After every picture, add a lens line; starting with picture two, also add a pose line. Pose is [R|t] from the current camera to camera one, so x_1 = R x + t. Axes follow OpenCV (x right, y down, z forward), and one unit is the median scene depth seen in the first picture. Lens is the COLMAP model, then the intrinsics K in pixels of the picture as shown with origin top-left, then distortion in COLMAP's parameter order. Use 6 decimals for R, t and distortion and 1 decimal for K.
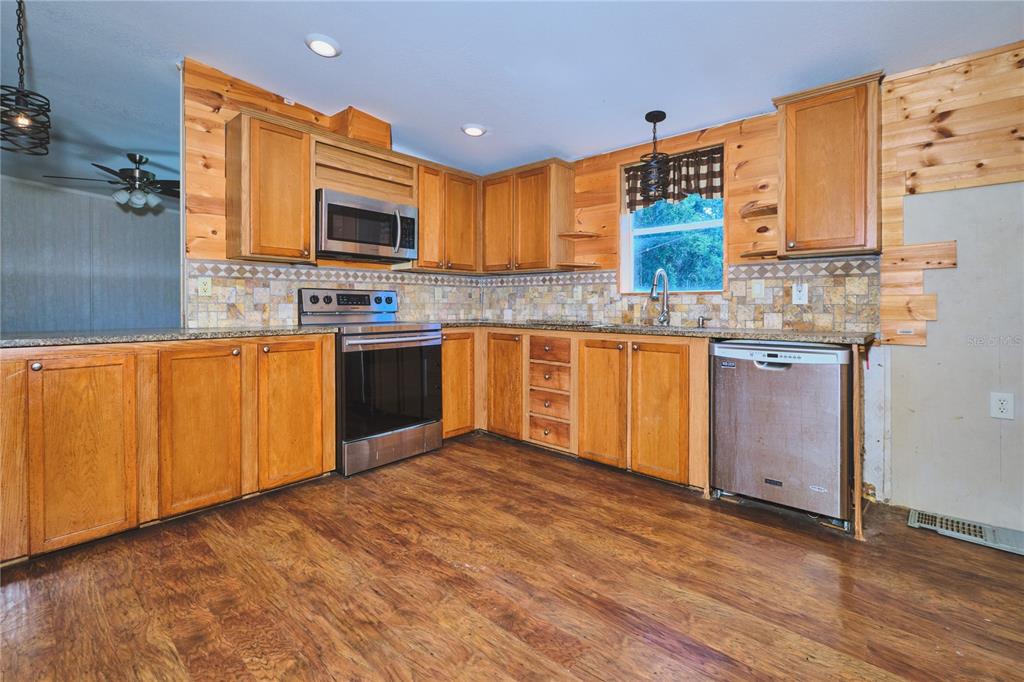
lens RADIAL K [[446.6, 0, 507.4], [0, 446.6, 309.0], [0, 0, 1]] dist [-0.001332, -0.001457]
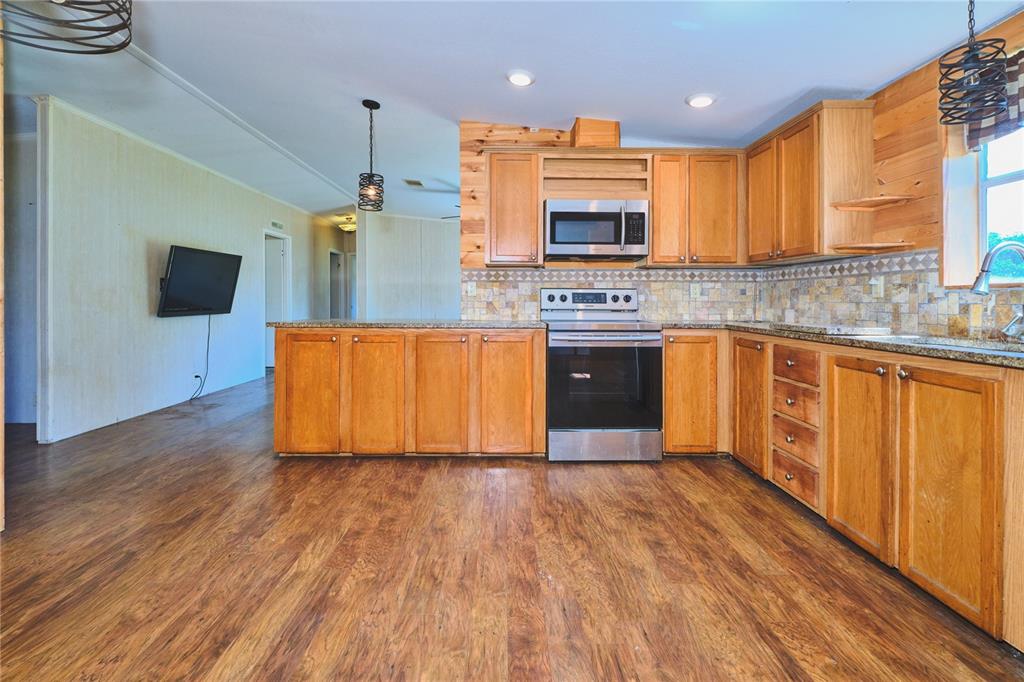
lens RADIAL K [[446.6, 0, 515.9], [0, 446.6, 299.5], [0, 0, 1]] dist [-0.001332, -0.001457]
pose [[0.687401, -0.000978, -0.726278, 0.350801], [-0.008991, 0.999911, -0.009857, -0.006354], [0.726223, 0.013306, 0.687331, 0.178403]]
